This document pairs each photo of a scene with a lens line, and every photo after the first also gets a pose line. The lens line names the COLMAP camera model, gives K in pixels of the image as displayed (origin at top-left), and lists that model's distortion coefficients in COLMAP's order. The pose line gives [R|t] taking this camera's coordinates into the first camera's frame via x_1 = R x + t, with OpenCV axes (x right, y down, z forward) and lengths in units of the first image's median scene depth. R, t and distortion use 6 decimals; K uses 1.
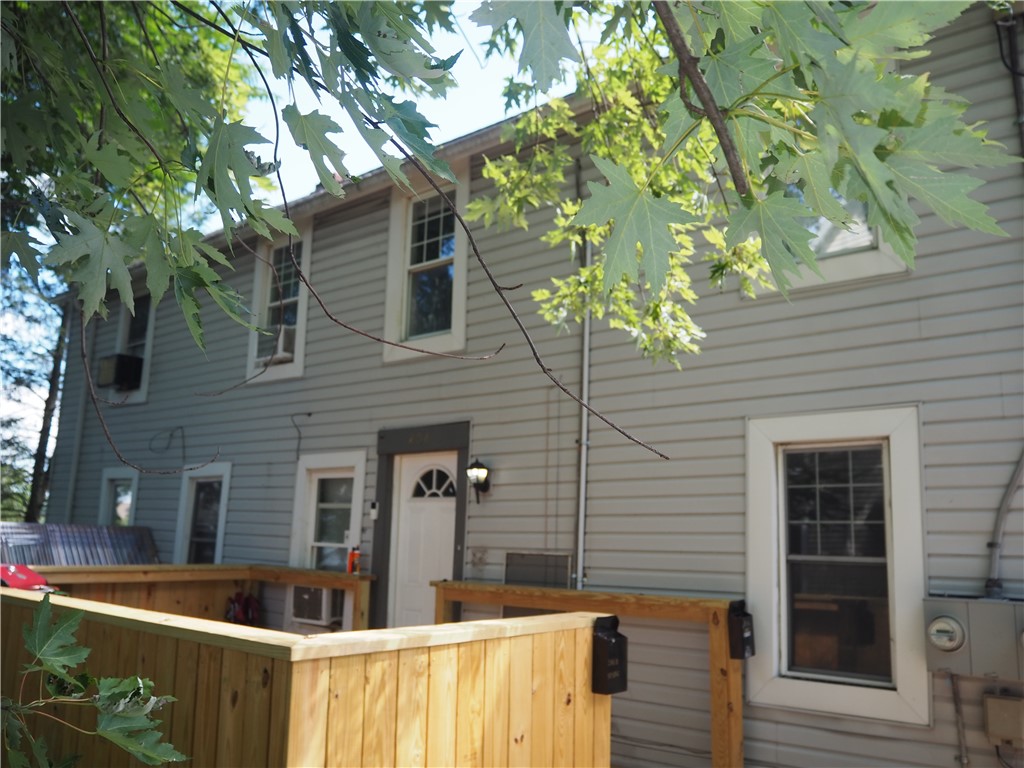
lens RADIAL K [[854.1, 0, 512.4], [0, 854.1, 381.3], [0, 0, 1]] dist [-0.038659, -0.002028]
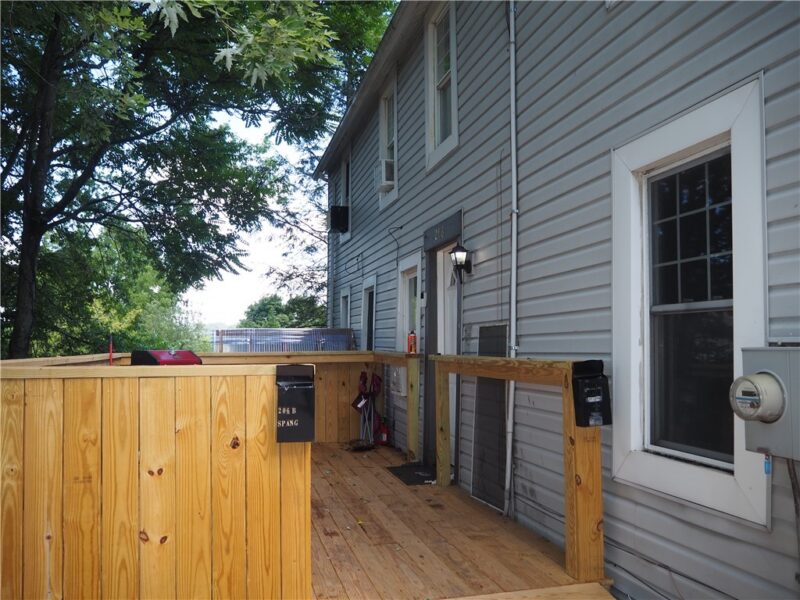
lens RADIAL K [[667.3, 0, 400.3], [0, 667.3, 297.9], [0, 0, 1]] dist [-0.038659, -0.002028]
pose [[0.806576, -0.068979, -0.587092, 0.526166], [0.130270, 0.989493, 0.062713, 0.130899], [0.576597, -0.127063, 0.807088, 0.362618]]
